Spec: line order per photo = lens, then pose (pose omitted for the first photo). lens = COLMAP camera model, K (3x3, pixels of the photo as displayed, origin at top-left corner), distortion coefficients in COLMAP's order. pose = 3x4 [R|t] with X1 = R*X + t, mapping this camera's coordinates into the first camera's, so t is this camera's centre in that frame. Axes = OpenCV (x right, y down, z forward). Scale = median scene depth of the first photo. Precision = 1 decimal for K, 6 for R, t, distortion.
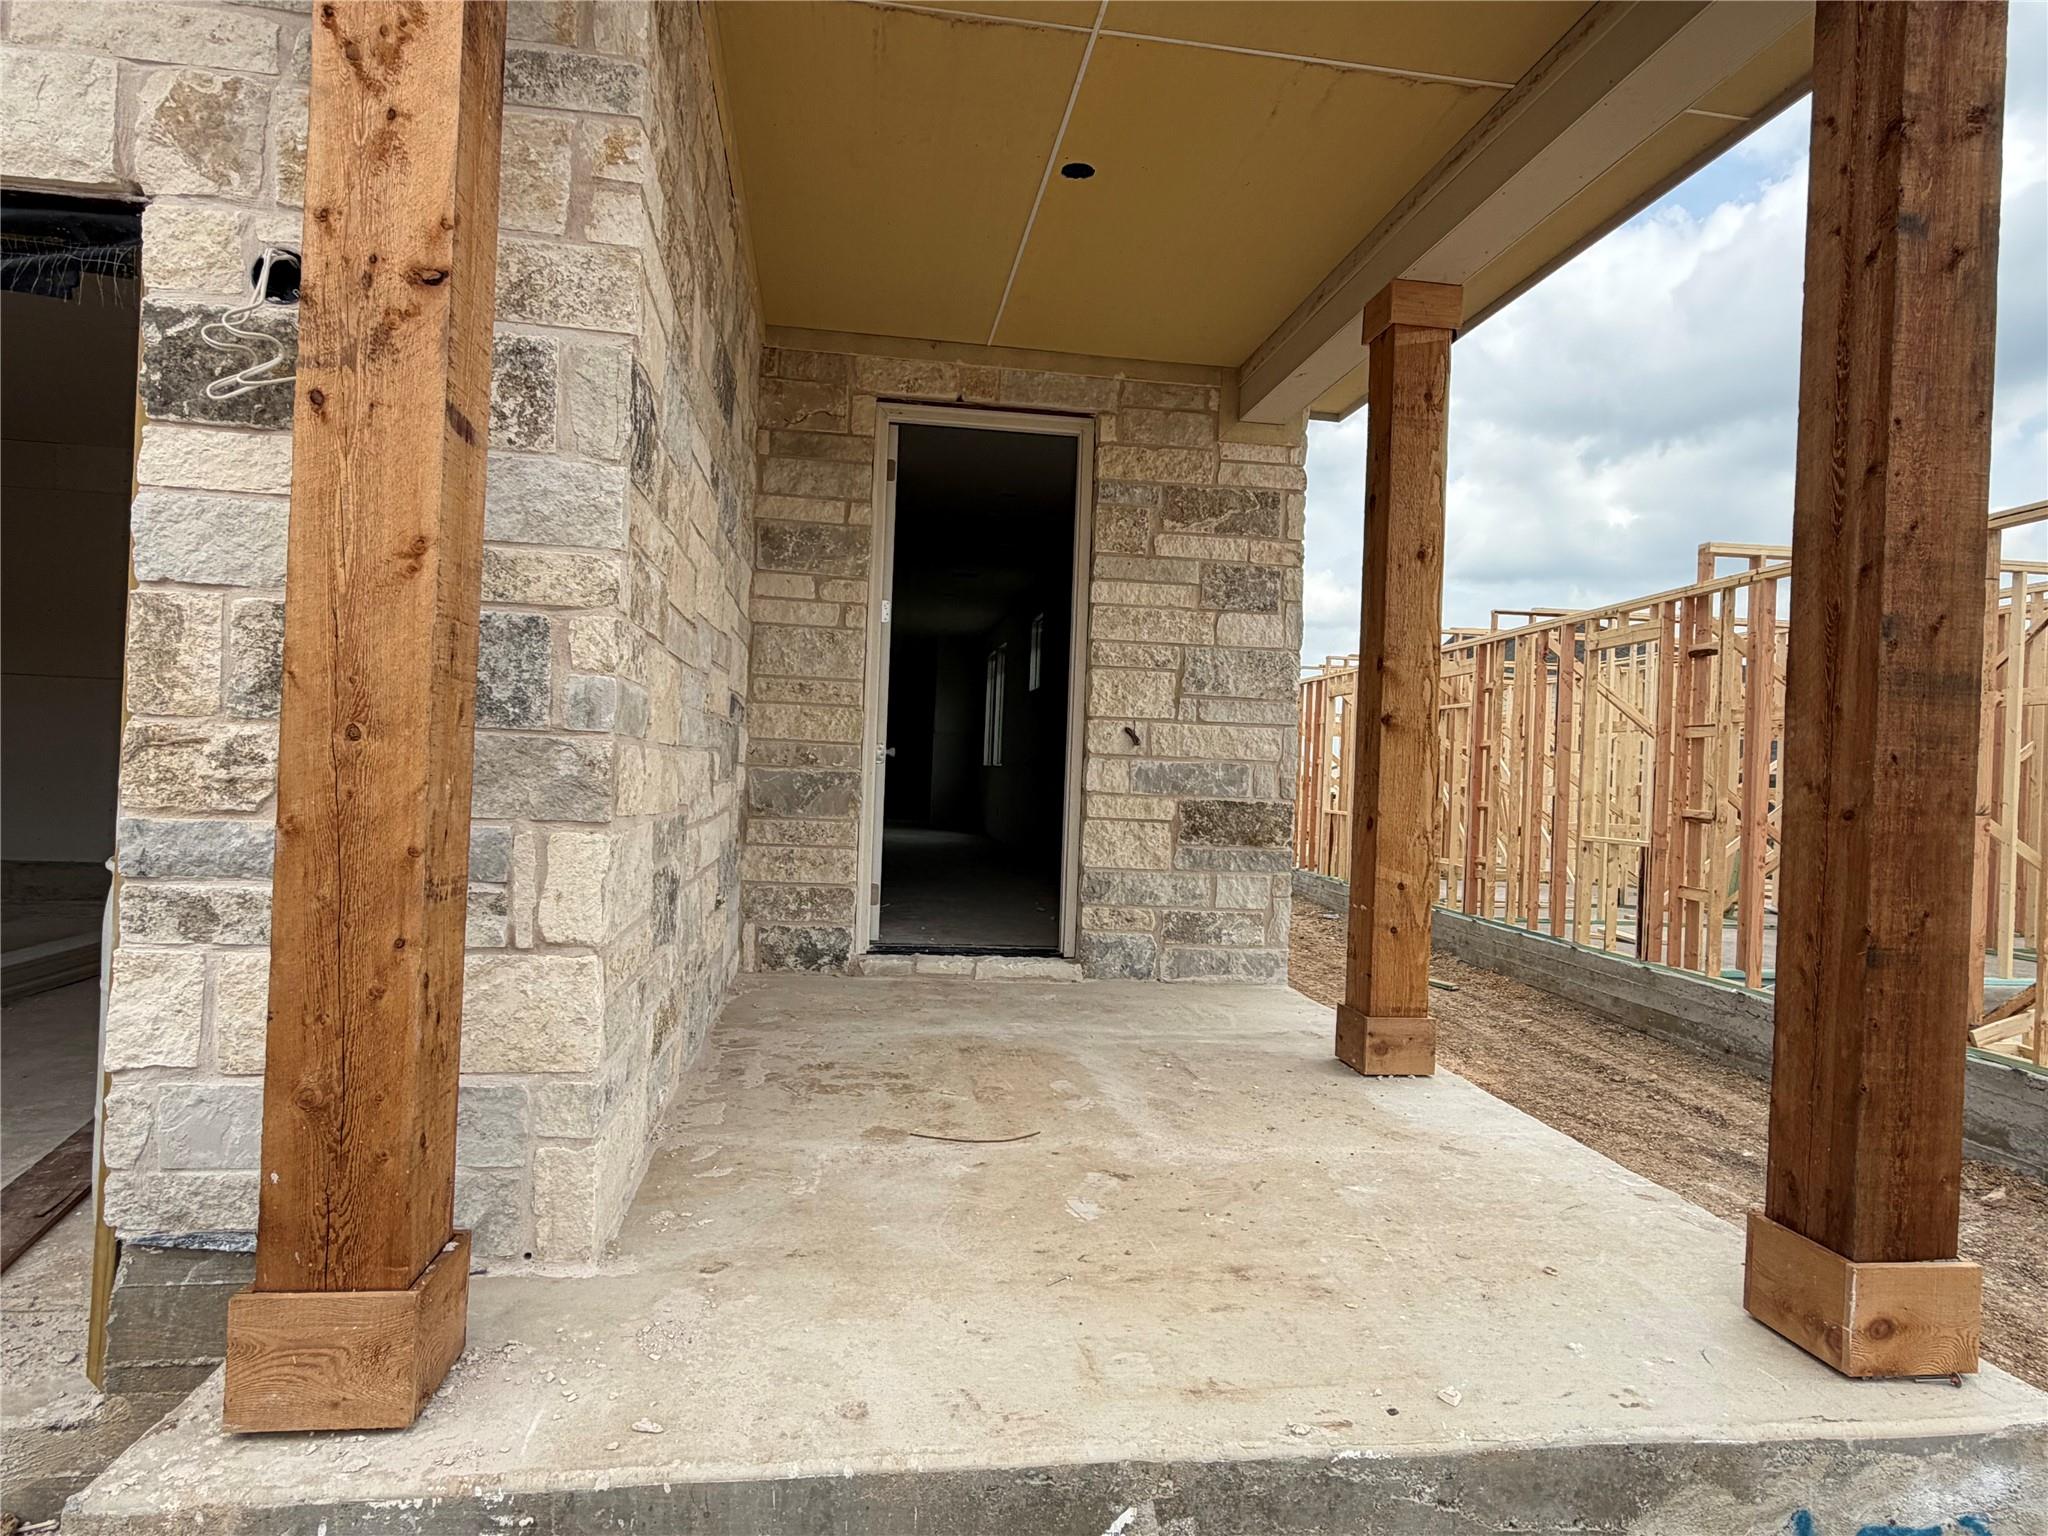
lens RADIAL K [[1200.2, 0, 1024.0], [0, 1200.2, 768.0], [0, 0, 1]] dist [-0.000828, 0.000987]
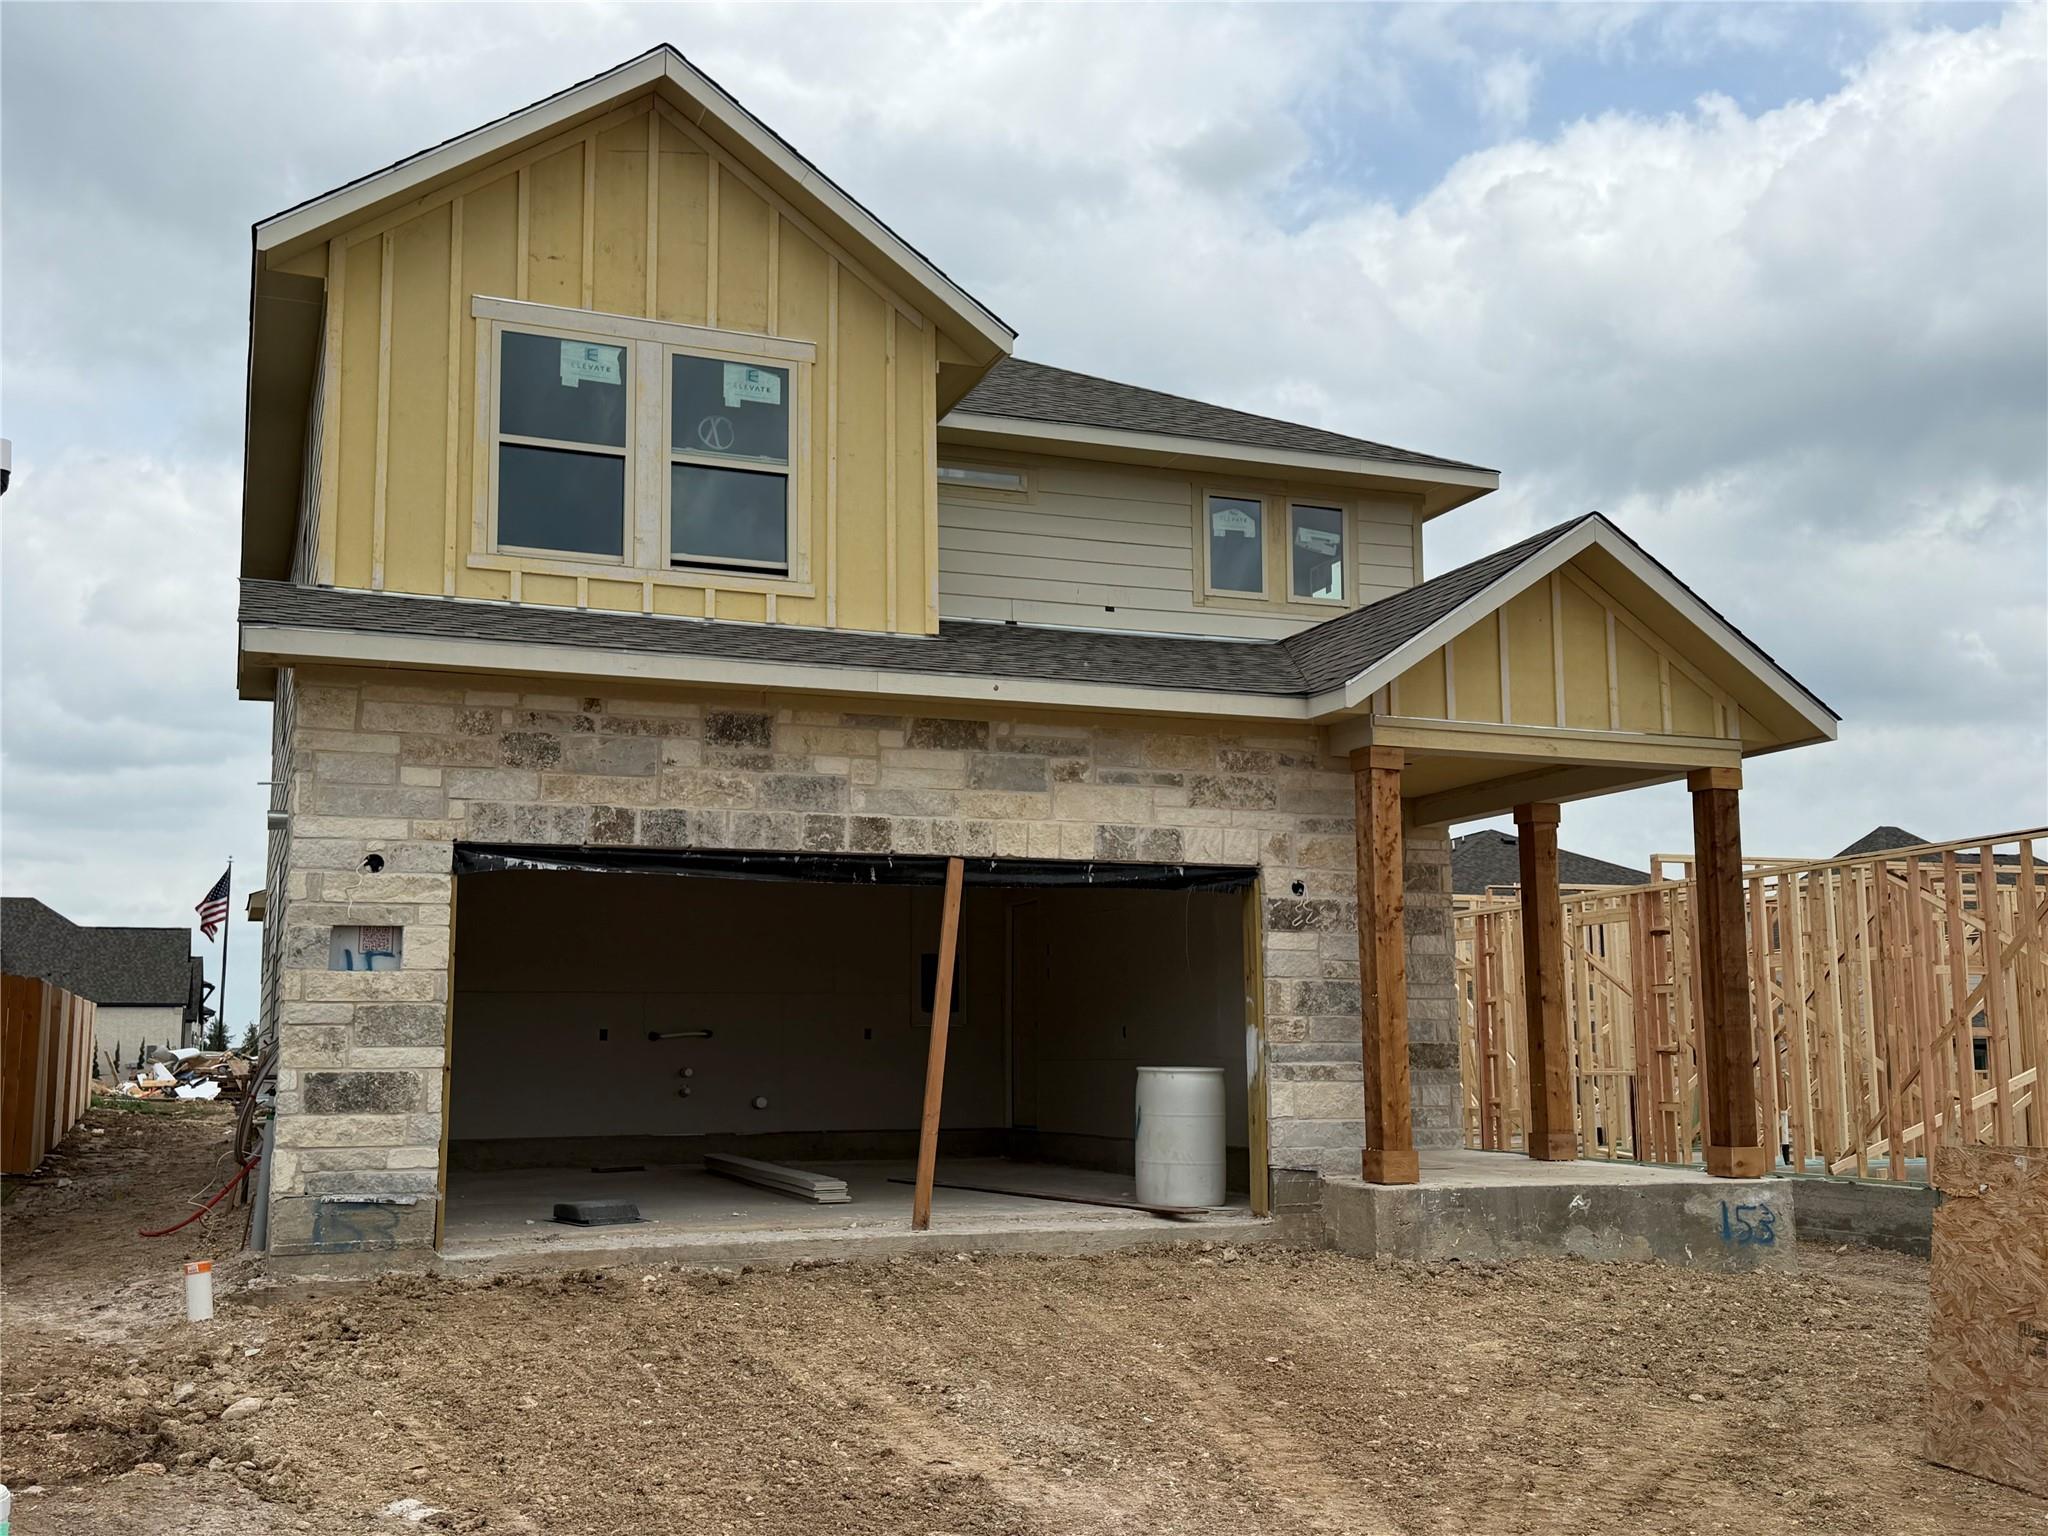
lens RADIAL K [[1955.3, 0, 1030.9], [0, 1955.3, 786.2], [0, 0, 1]] dist [0.182322, -0.393773]
pose [[0.975245, -0.013100, 0.220738, -1.076139], [0.042010, 0.991040, -0.126787, -0.003173], [-0.217099, 0.132921, 0.967057, -1.801718]]
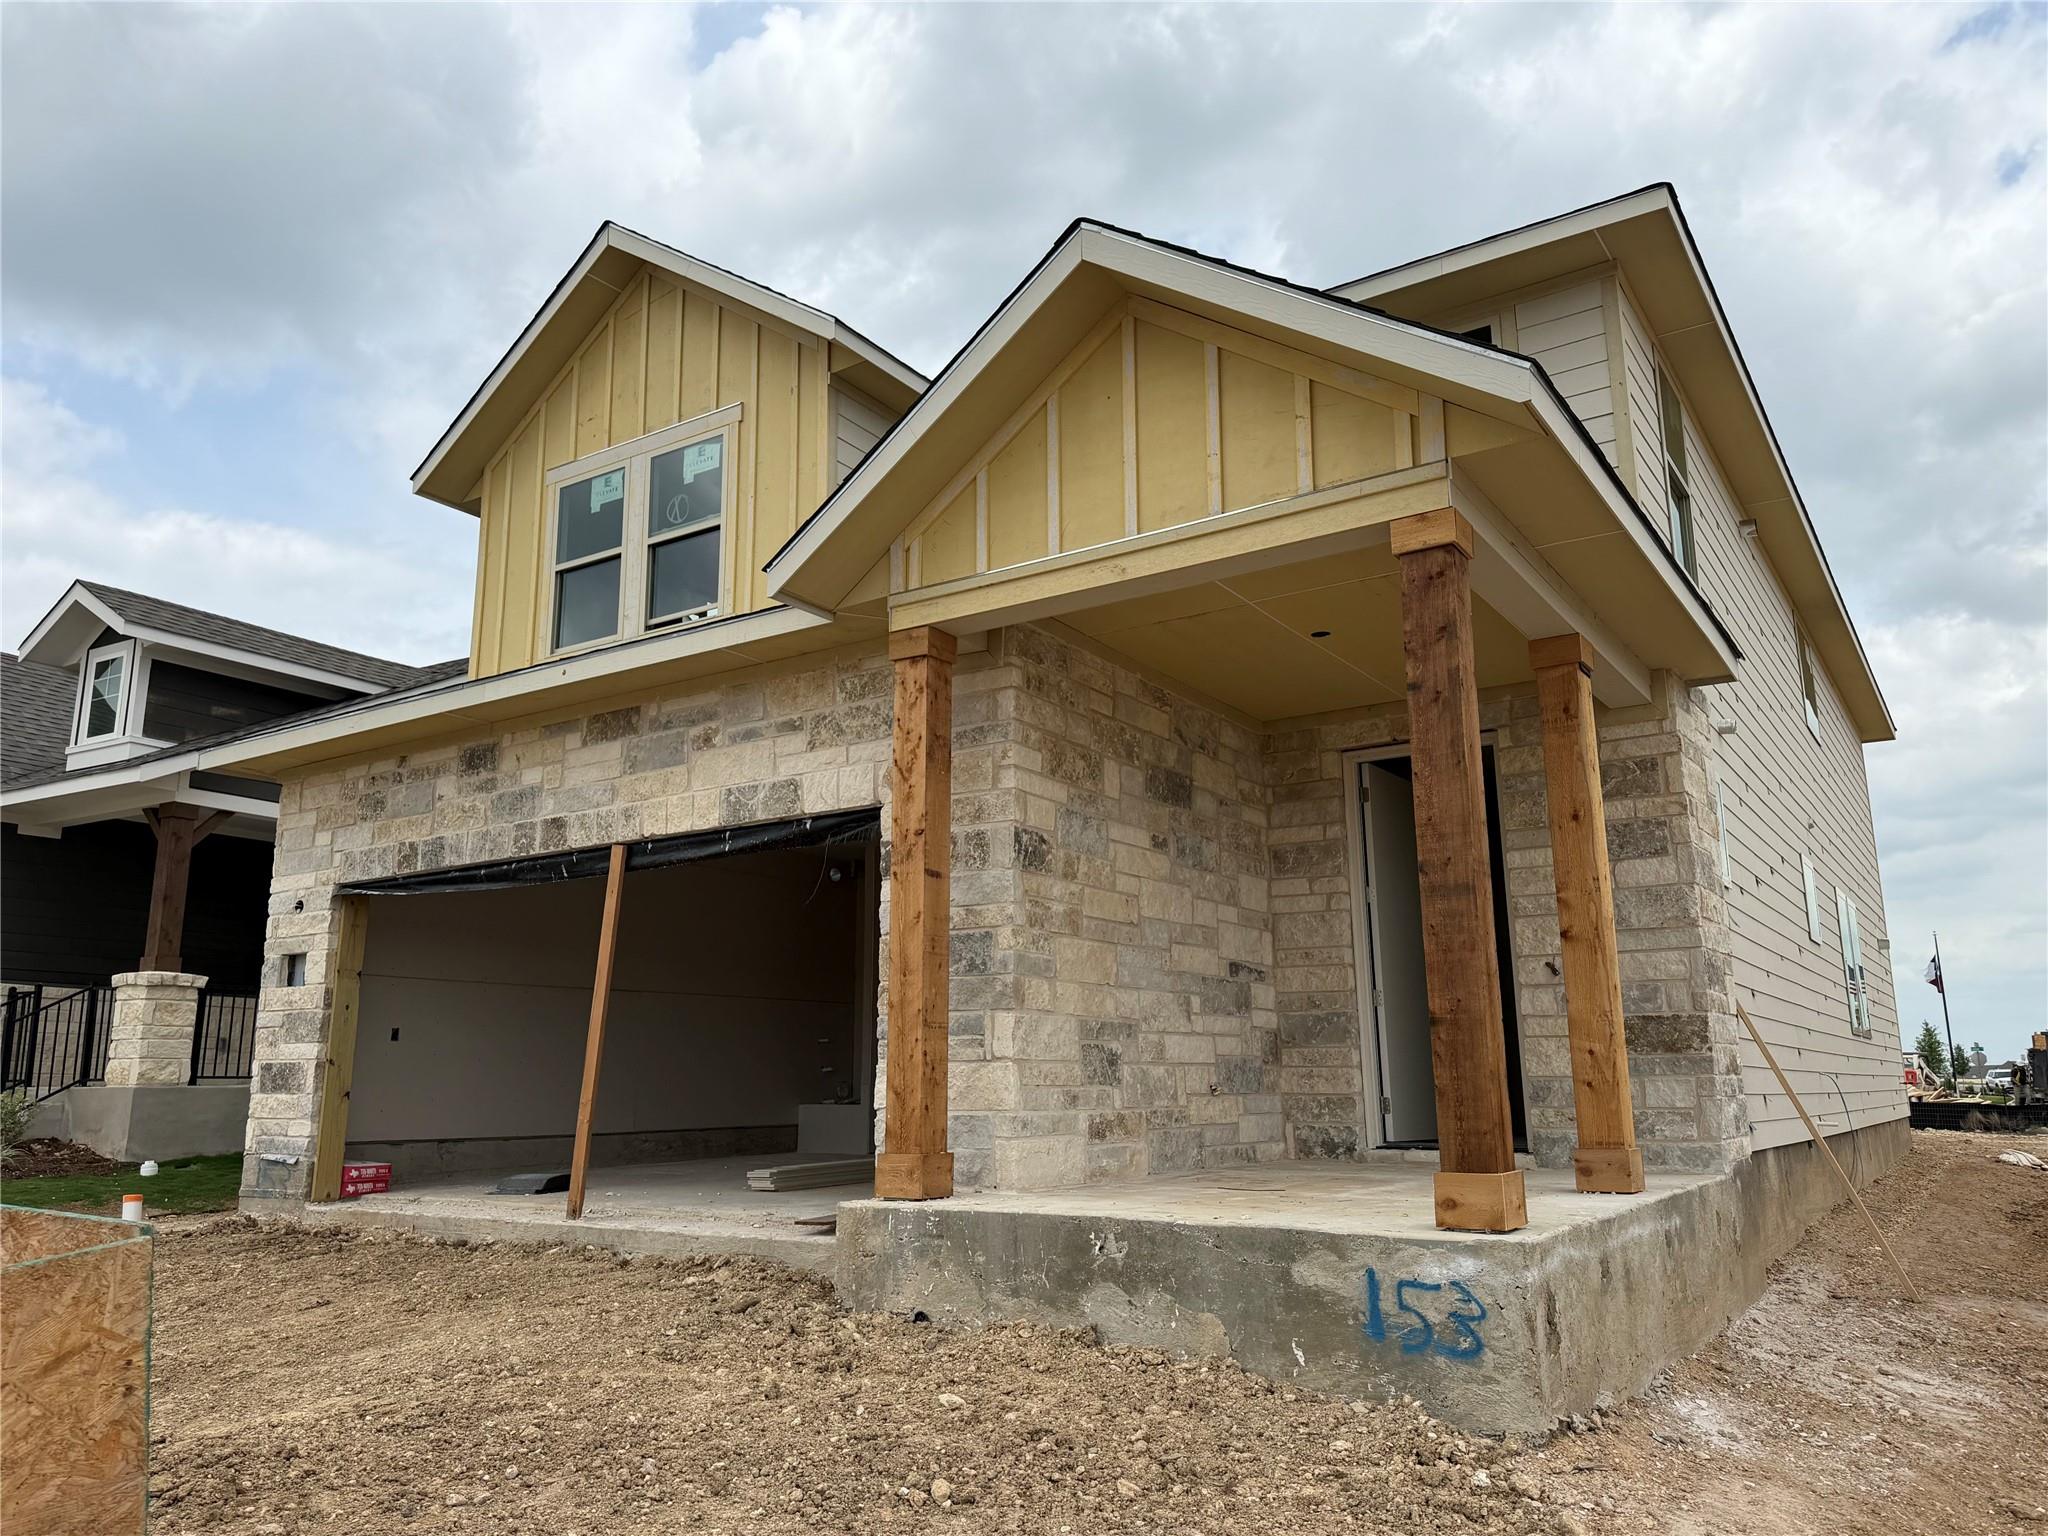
lens RADIAL K [[1436.7, 0, 1016.0], [0, 1436.7, 762.6], [0, 0, 1]] dist [0.189147, -0.395460]
pose [[0.739314, -0.189714, -0.646083, 0.740154], [0.038027, 0.969722, -0.241233, 0.118788], [0.672286, 0.153778, 0.724143, -0.553287]]
